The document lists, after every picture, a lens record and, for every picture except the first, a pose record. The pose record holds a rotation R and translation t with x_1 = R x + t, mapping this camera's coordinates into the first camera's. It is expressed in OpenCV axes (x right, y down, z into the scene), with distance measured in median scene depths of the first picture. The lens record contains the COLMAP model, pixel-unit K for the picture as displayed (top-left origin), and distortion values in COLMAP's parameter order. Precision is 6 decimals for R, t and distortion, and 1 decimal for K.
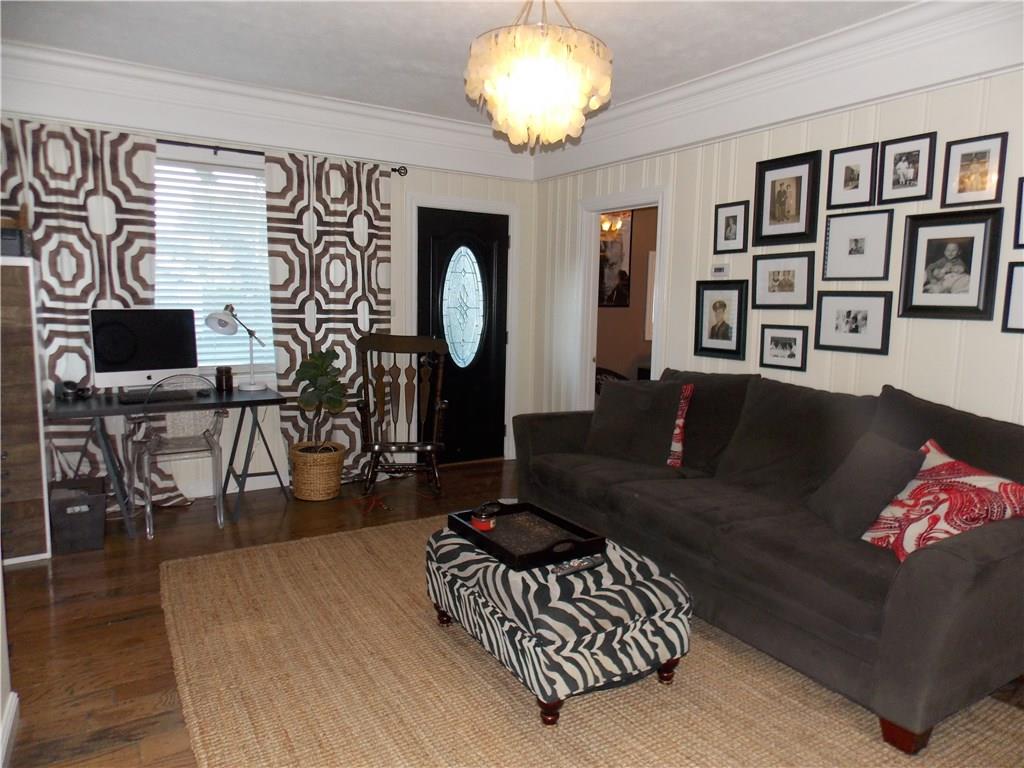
lens RADIAL K [[679.5, 0, 511.4], [0, 679.5, 376.8], [0, 0, 1]] dist [-0.002458, 0.001881]
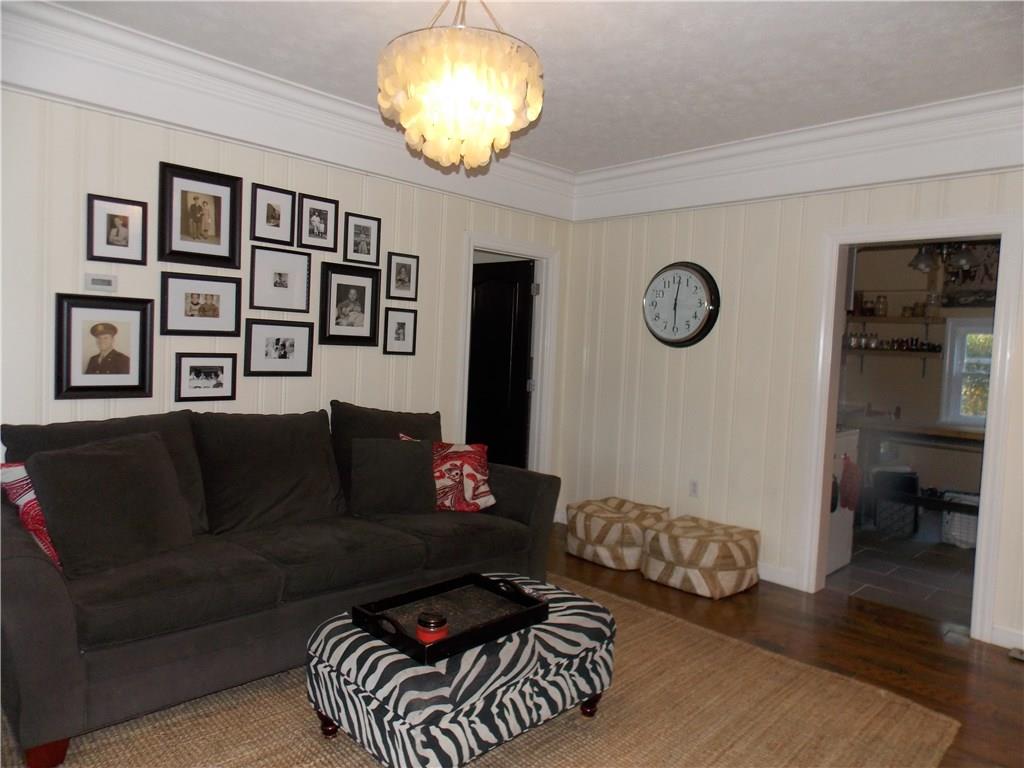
lens RADIAL K [[679.5, 0, 511.4], [0, 679.5, 376.8], [0, 0, 1]] dist [-0.002458, 0.001881]
pose [[-0.227791, -0.070246, 0.971173, -0.635371], [0.067894, 0.993821, 0.087809, -0.104439], [-0.971340, 0.085939, -0.221614, 0.868142]]
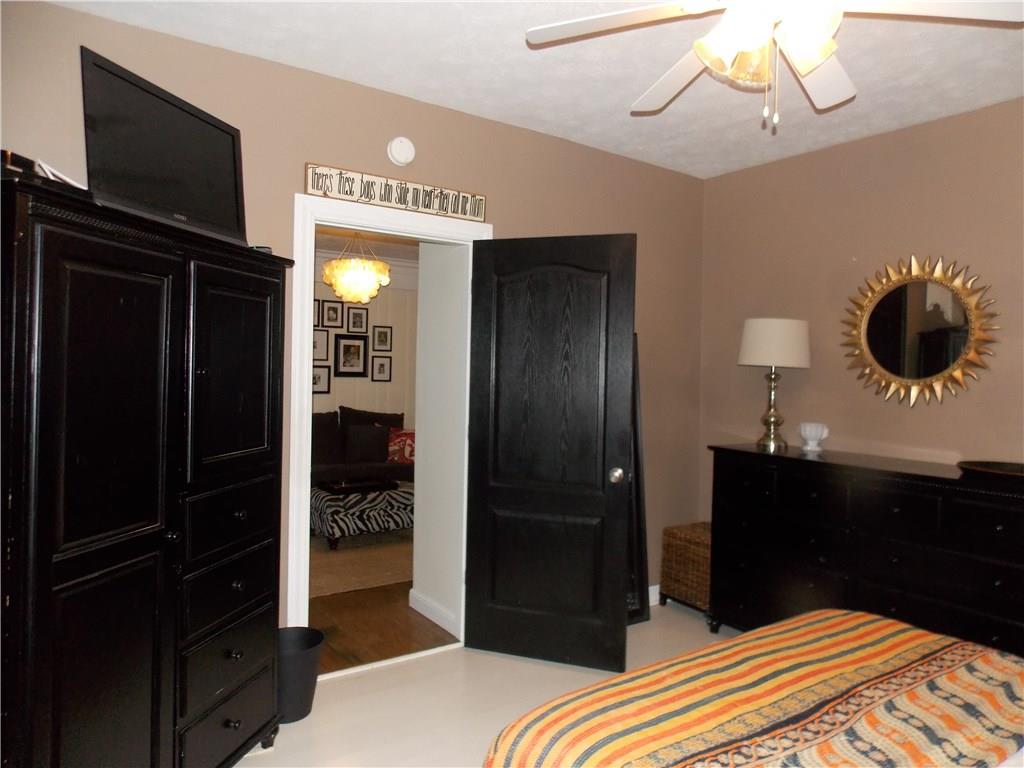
lens RADIAL K [[679.5, 0, 511.4], [0, 679.5, 376.8], [0, 0, 1]] dist [-0.002458, 0.001881]
pose [[-0.066980, -0.024782, 0.997447, -1.639285], [0.098750, 0.994619, 0.031343, -0.092998], [-0.992856, 0.100597, -0.064172, 0.506900]]
